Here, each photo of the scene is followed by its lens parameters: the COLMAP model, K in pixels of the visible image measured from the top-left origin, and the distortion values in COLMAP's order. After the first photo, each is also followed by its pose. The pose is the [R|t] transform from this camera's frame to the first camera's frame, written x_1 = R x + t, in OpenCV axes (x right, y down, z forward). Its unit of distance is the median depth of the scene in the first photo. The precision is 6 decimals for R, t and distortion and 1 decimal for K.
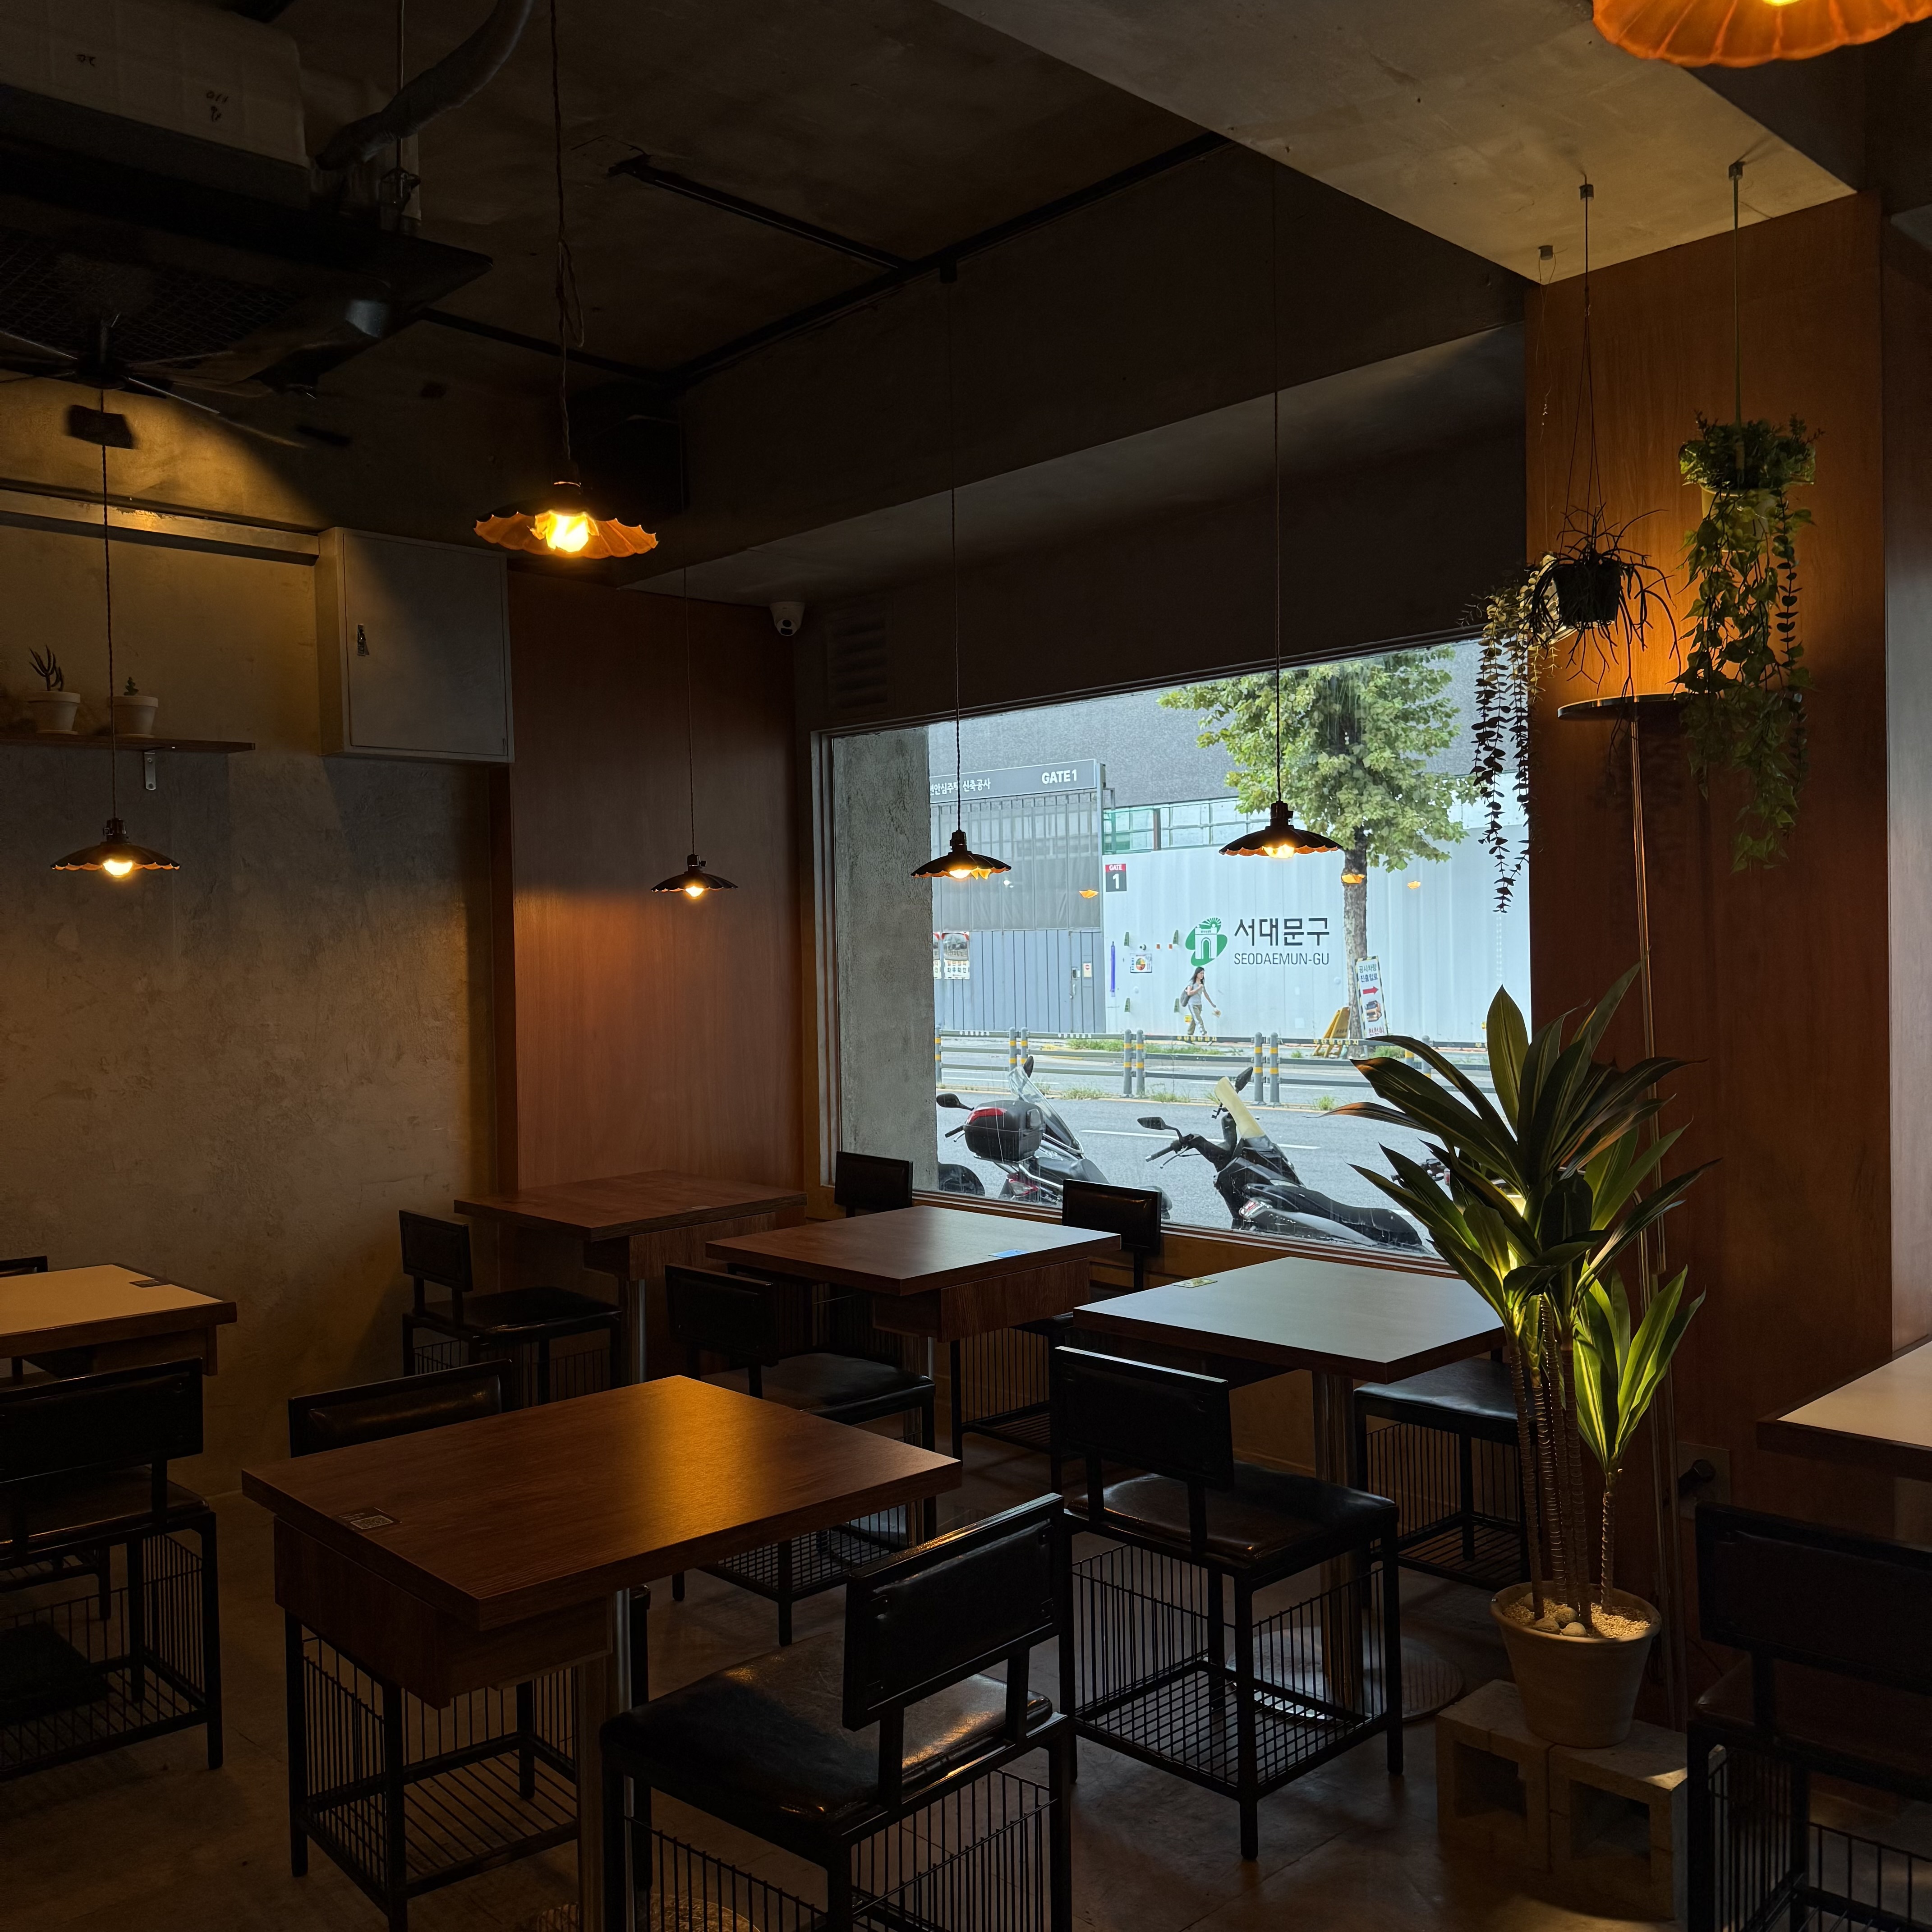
lens RADIAL K [[1769.7, 0, 982.5], [0, 1769.7, 976.7], [0, 0, 1]] dist [0.196111, -0.397364]
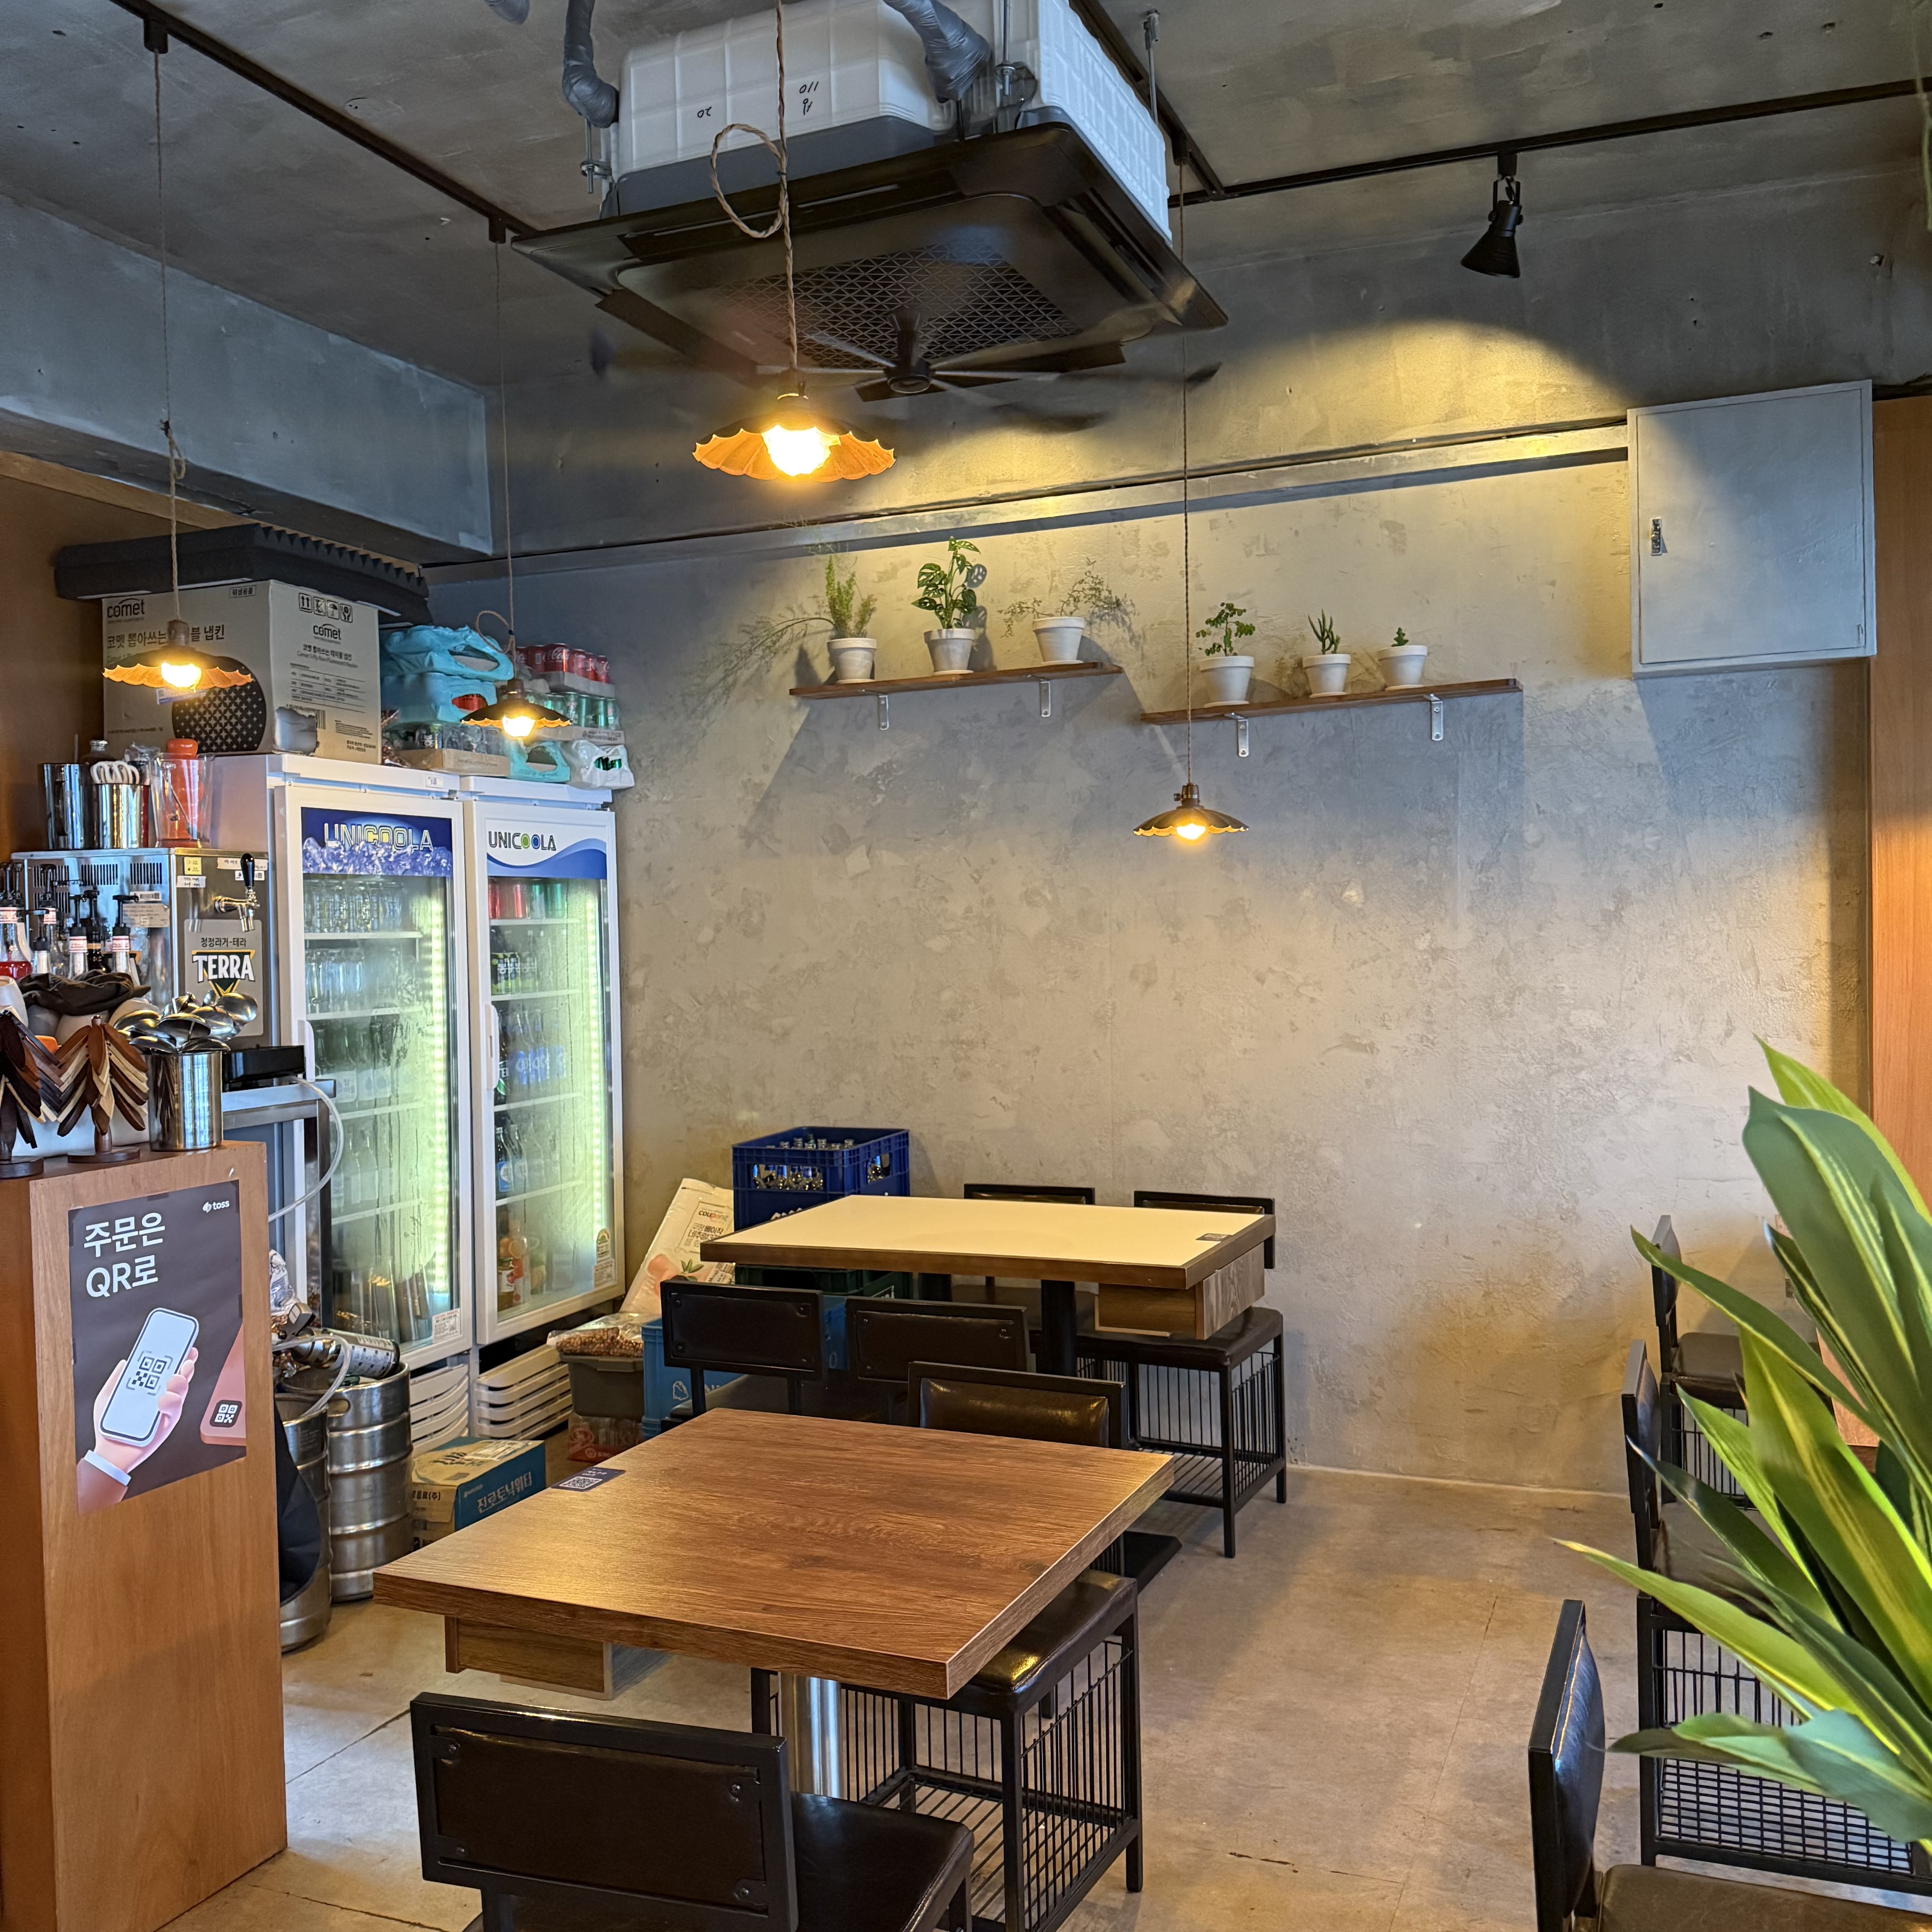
lens RADIAL K [[1769.7, 0, 982.5], [0, 1769.7, 976.7], [0, 0, 1]] dist [0.196111, -0.397364]
pose [[0.407501, 0.031221, -0.912671, 0.307484], [-0.007131, 0.999494, 0.031007, -0.004572], [0.913177, -0.006128, 0.407518, 0.367265]]
